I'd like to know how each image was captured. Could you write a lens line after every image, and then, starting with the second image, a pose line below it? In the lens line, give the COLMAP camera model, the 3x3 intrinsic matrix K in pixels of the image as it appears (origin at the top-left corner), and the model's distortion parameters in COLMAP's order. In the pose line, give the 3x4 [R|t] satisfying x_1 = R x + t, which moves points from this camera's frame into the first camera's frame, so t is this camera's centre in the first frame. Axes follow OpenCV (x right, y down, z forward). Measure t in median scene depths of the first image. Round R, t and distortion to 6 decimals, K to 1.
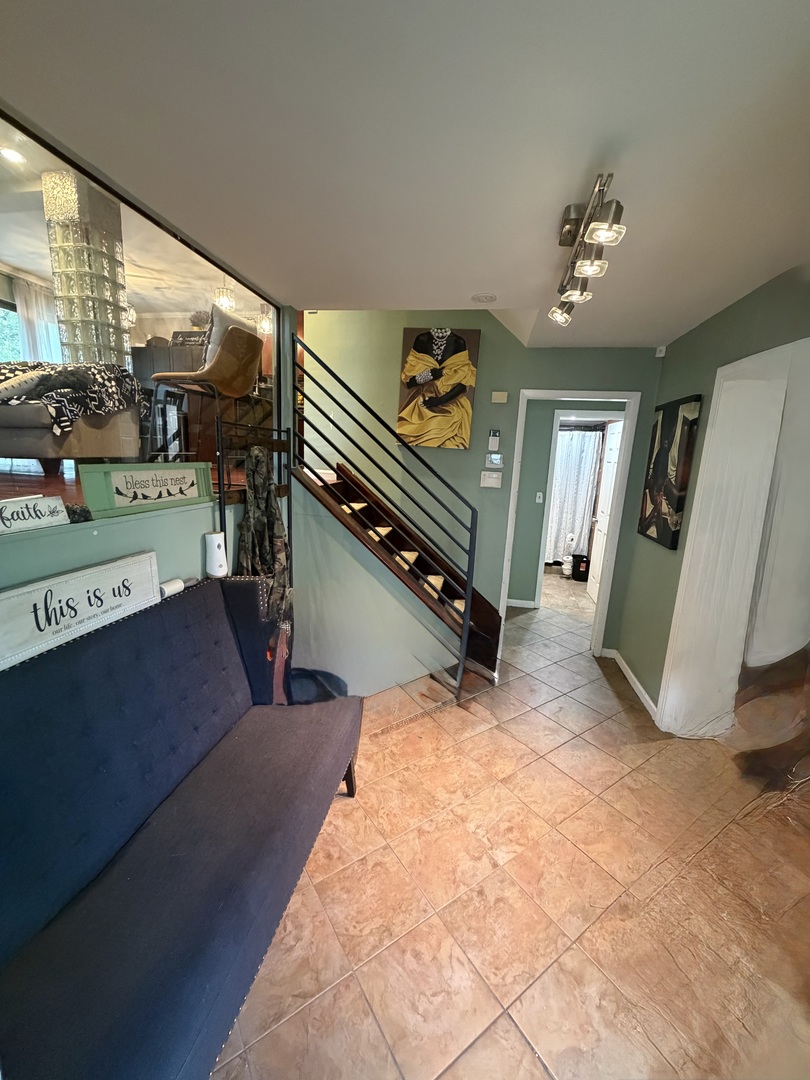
lens RADIAL K [[433.9, 0, 404.3], [0, 433.9, 538.3], [0, 0, 1]] dist [-0.001830, -0.000074]
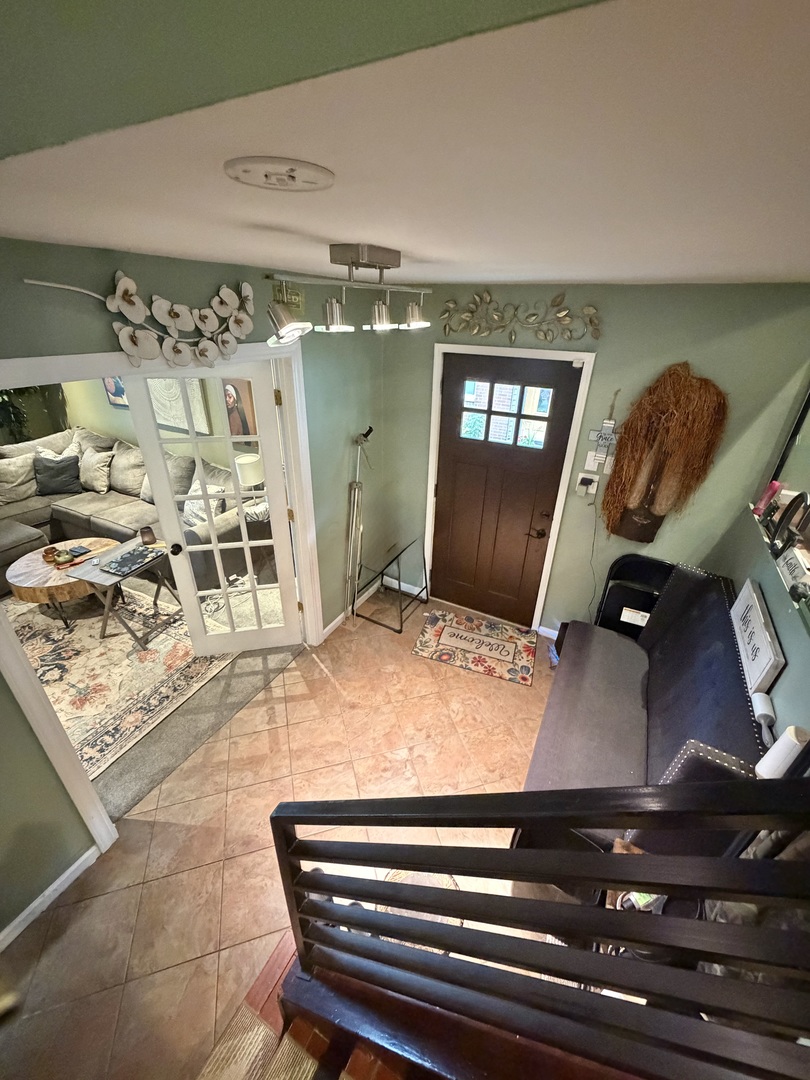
lens RADIAL K [[433.9, 0, 403.0], [0, 433.9, 542.8], [0, 0, 1]] dist [-0.001830, -0.000074]
pose [[-0.953756, -0.197236, 0.226821, 0.042653], [-0.006112, 0.767173, 0.641411, -0.768304], [-0.300520, 0.610363, -0.732901, 1.770738]]
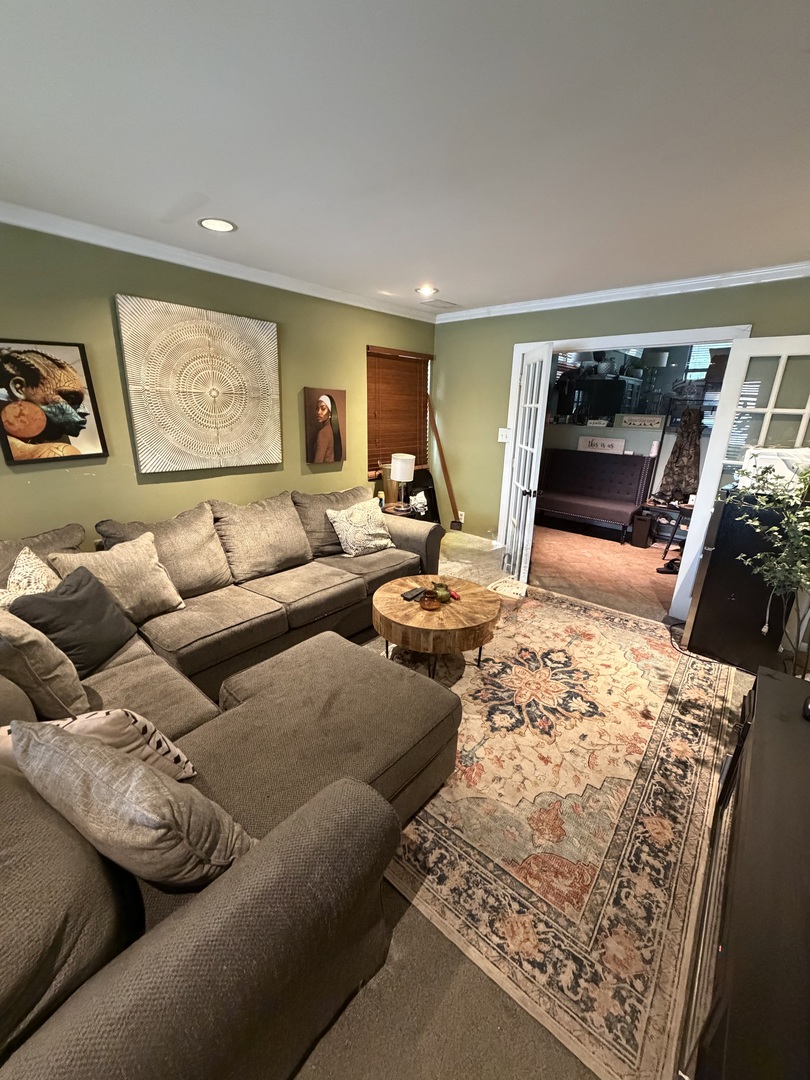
lens RADIAL K [[433.9, 0, 406.3], [0, 433.9, 545.0], [0, 0, 1]] dist [-0.001830, -0.000074]
pose [[-0.508730, 0.212636, -0.834254, 3.411862], [-0.212338, 0.908094, 0.360941, -0.084718], [0.834330, 0.360765, -0.416824, 1.277223]]
